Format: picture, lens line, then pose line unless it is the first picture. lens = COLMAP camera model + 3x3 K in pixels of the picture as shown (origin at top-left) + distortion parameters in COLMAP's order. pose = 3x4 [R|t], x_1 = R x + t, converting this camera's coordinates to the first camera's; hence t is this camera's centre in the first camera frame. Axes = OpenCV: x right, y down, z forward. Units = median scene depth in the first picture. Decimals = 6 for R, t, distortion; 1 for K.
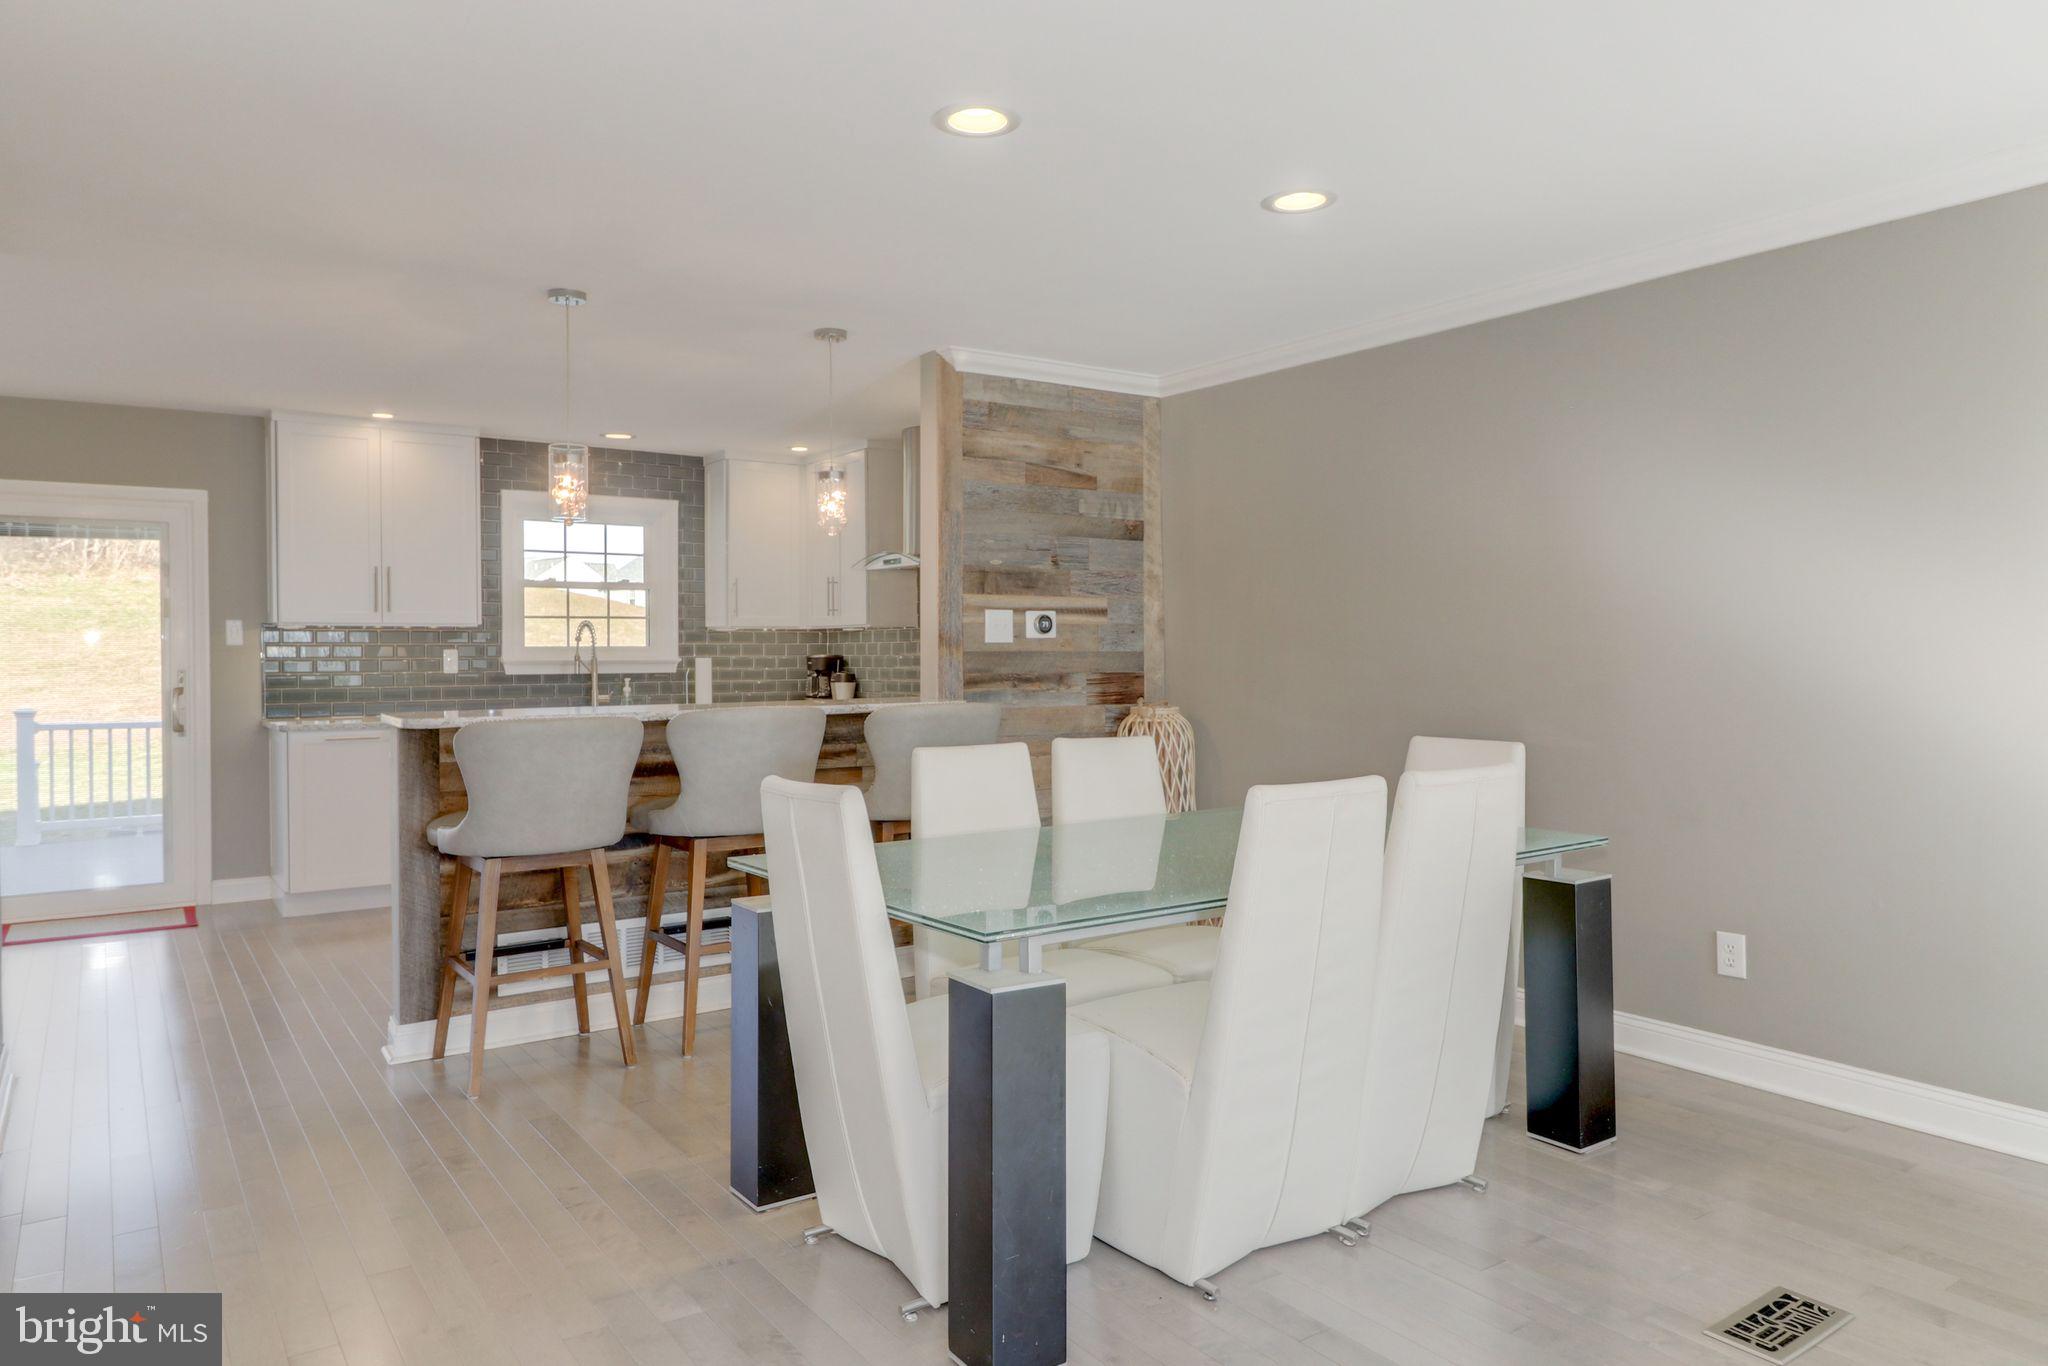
lens RADIAL K [[1325.9, 0, 1022.9], [0, 1325.9, 643.6], [0, 0, 1]] dist [0.011633, -0.012504]
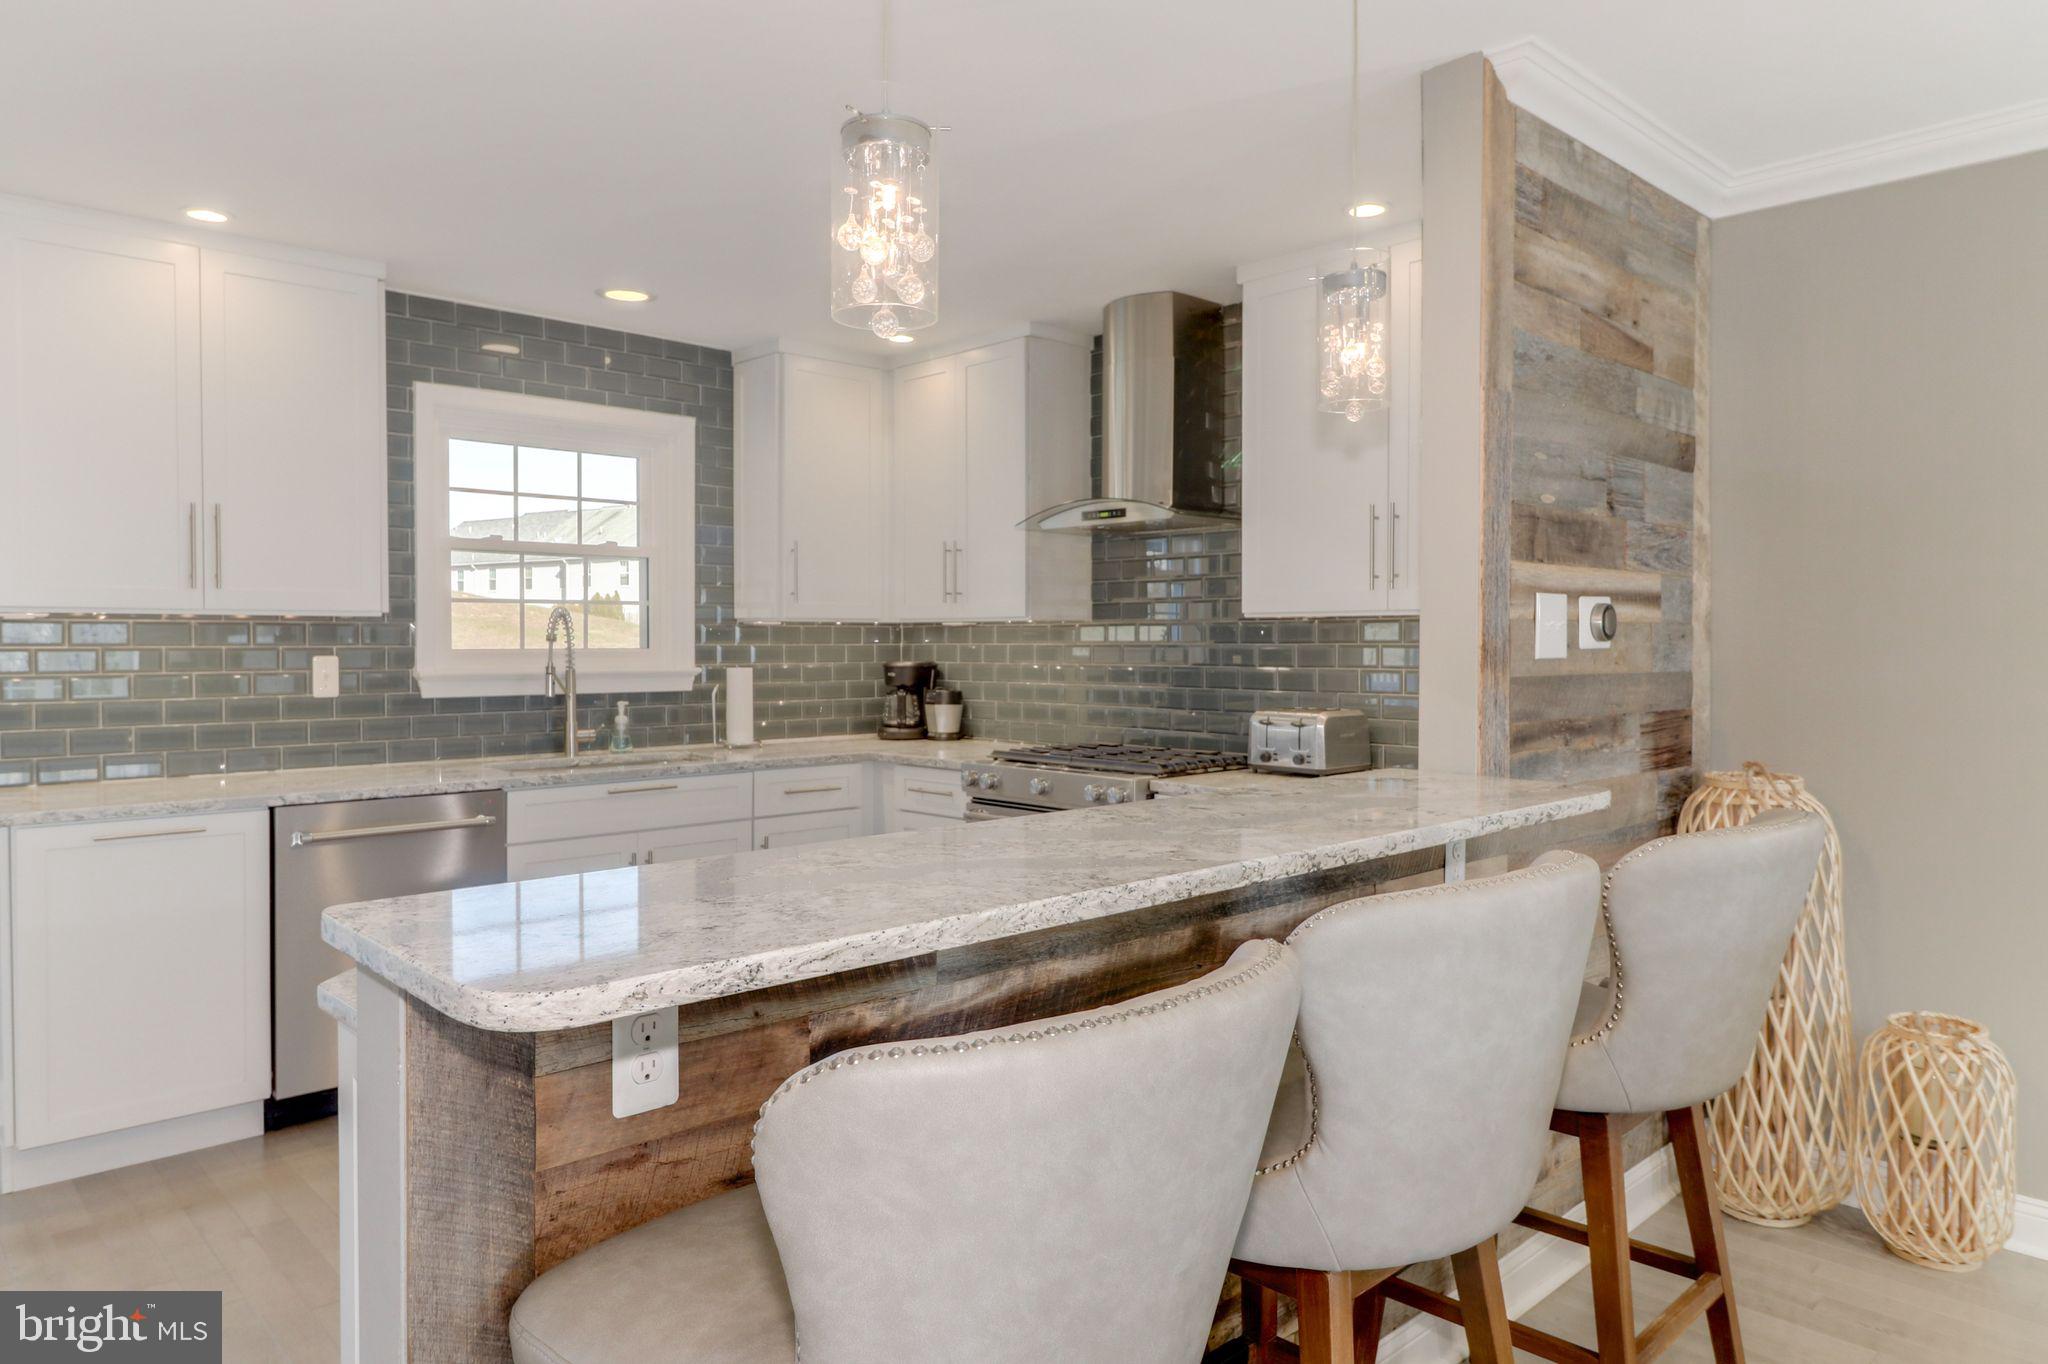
lens RADIAL K [[1325.9, 0, 1034.9], [0, 1325.9, 652.1], [0, 0, 1]] dist [0.011633, -0.012504]
pose [[0.989746, 0.003228, 0.142800, -0.204116], [-0.005311, 0.999885, 0.014207, -0.006702], [-0.142737, -0.014820, 0.989650, 0.378155]]
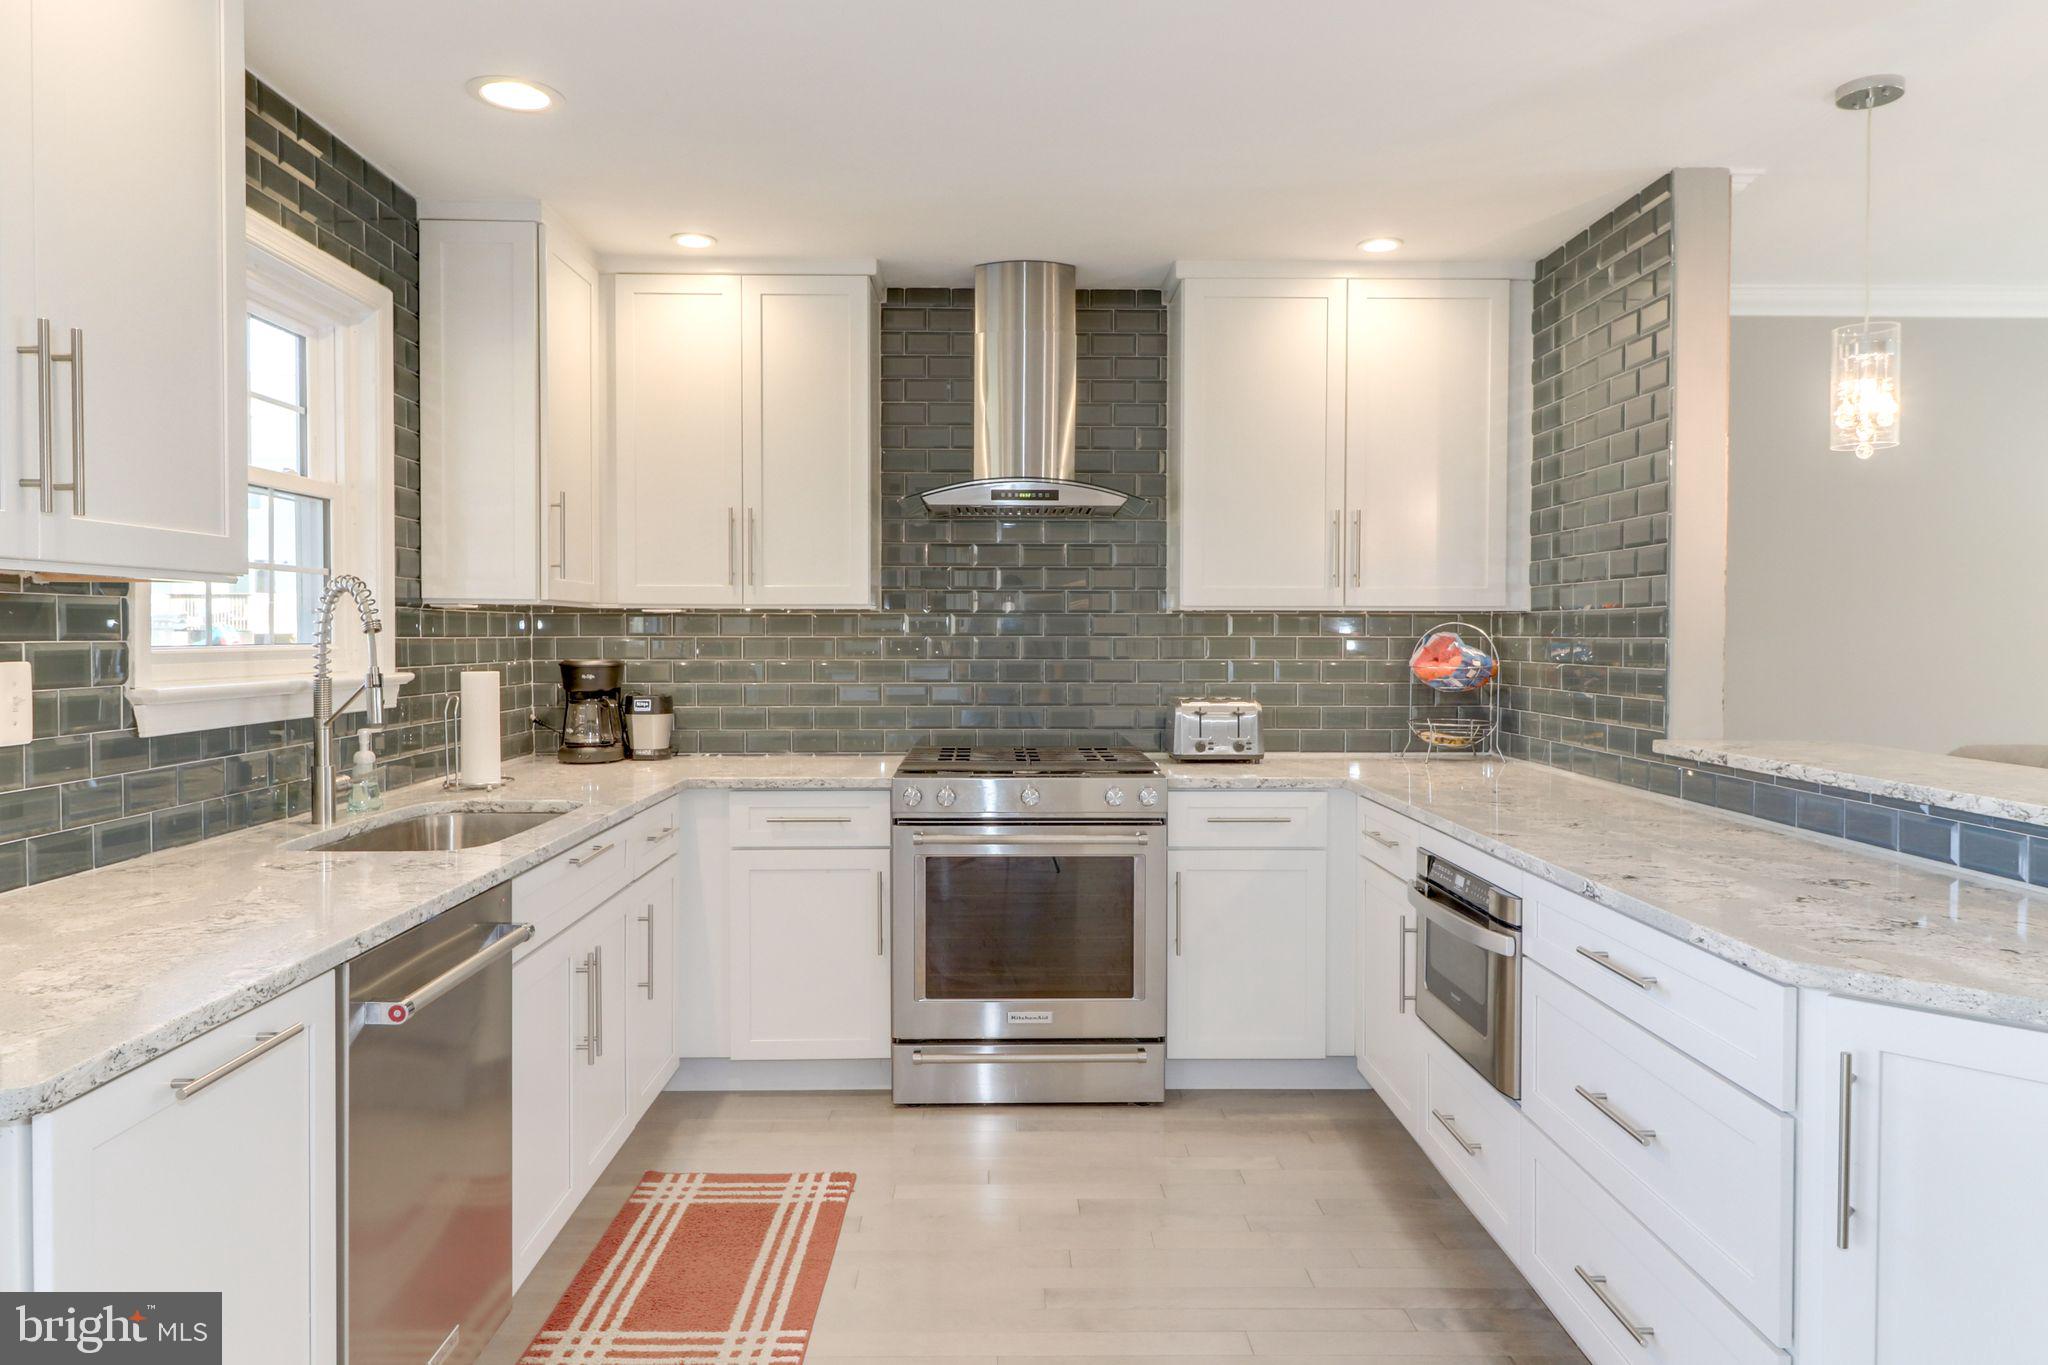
lens RADIAL K [[1325.9, 0, 1022.9], [0, 1325.9, 667.8], [0, 0, 1]] dist [0.011633, -0.012504]
pose [[0.557920, -0.015745, 0.829746, -0.532931], [-0.009614, 0.999630, 0.025433, -0.003079], [-0.829839, -0.022167, 0.557562, 0.652221]]
